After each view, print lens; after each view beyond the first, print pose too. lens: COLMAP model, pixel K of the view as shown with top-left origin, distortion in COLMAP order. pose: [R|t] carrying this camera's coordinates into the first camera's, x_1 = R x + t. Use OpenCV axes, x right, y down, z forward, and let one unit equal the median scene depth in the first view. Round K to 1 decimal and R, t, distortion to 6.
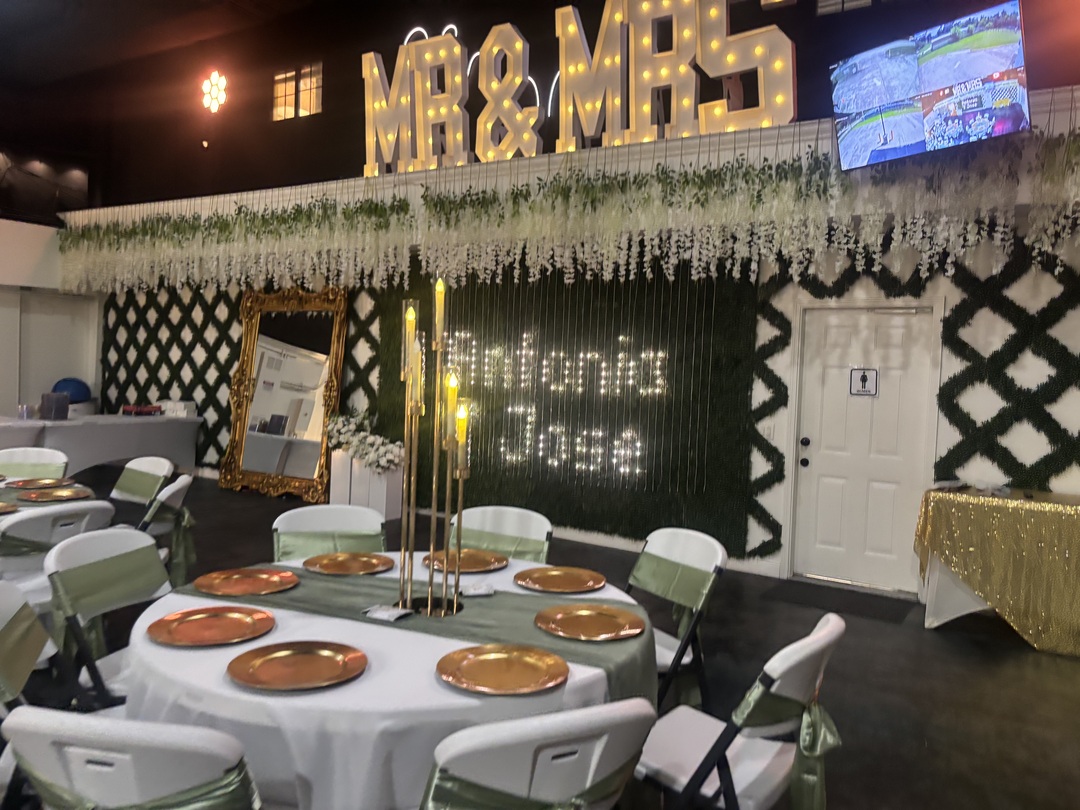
lens RADIAL K [[799.0, 0, 538.2], [0, 799.0, 405.9], [0, 0, 1]] dist [0.035921, -0.015779]
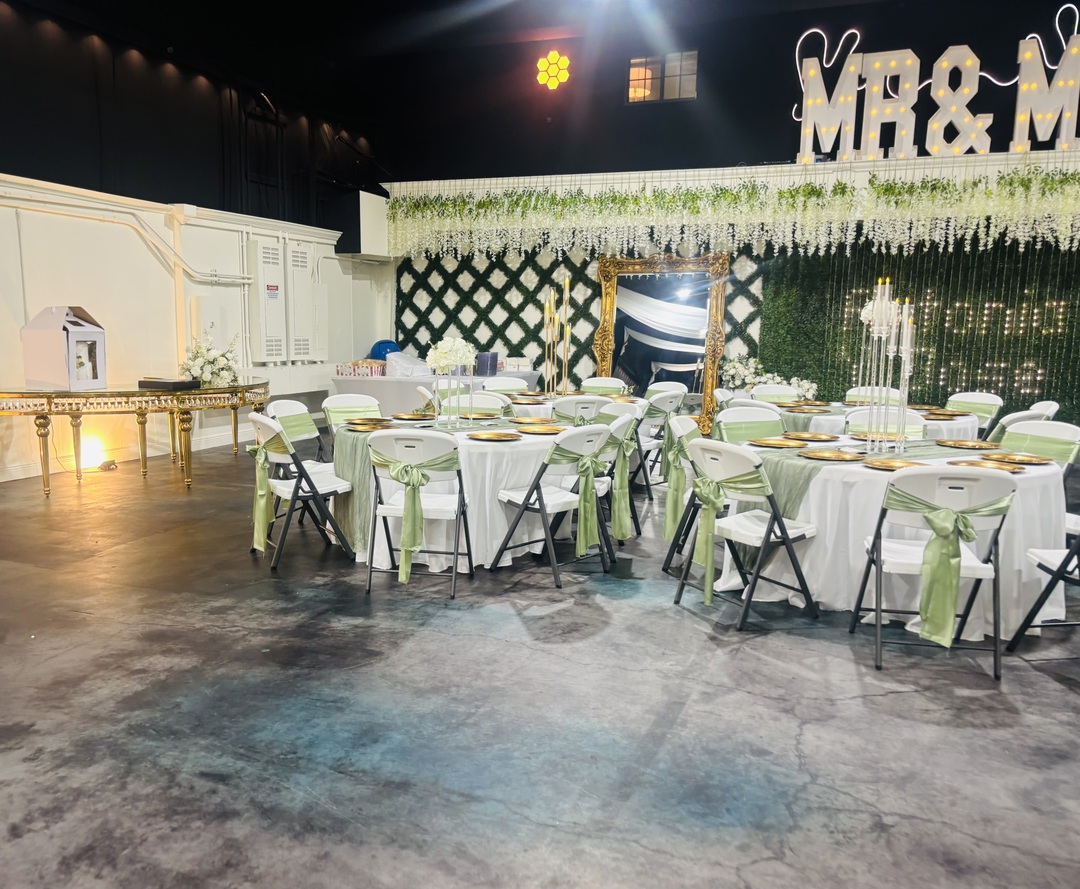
lens RADIAL K [[907.0, 0, 512.1], [0, 907.0, 454.4], [0, 0, 1]] dist [0.040353, -0.027652]
pose [[0.979980, -0.057336, 0.190663, -0.840482], [0.037629, 0.993715, 0.105424, -0.006922], [-0.195510, -0.096139, 0.975978, -0.281216]]
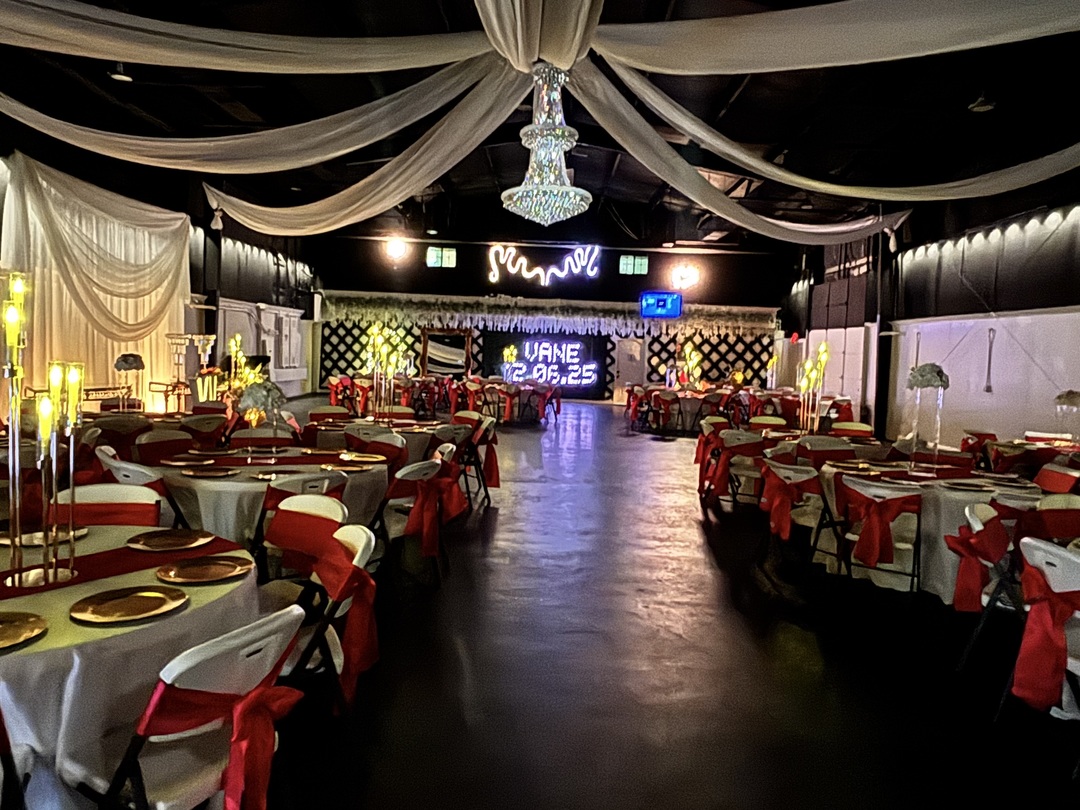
lens RADIAL K [[705.8, 0, 536.0], [0, 705.8, 405.1], [0, 0, 1]] dist [0.044638, 0.001443]
pose [[0.858006, -0.049112, 0.511286, -1.419480], [0.020772, 0.997922, 0.060998, -0.012612], [-0.513219, -0.041717, 0.857243, -1.435206]]
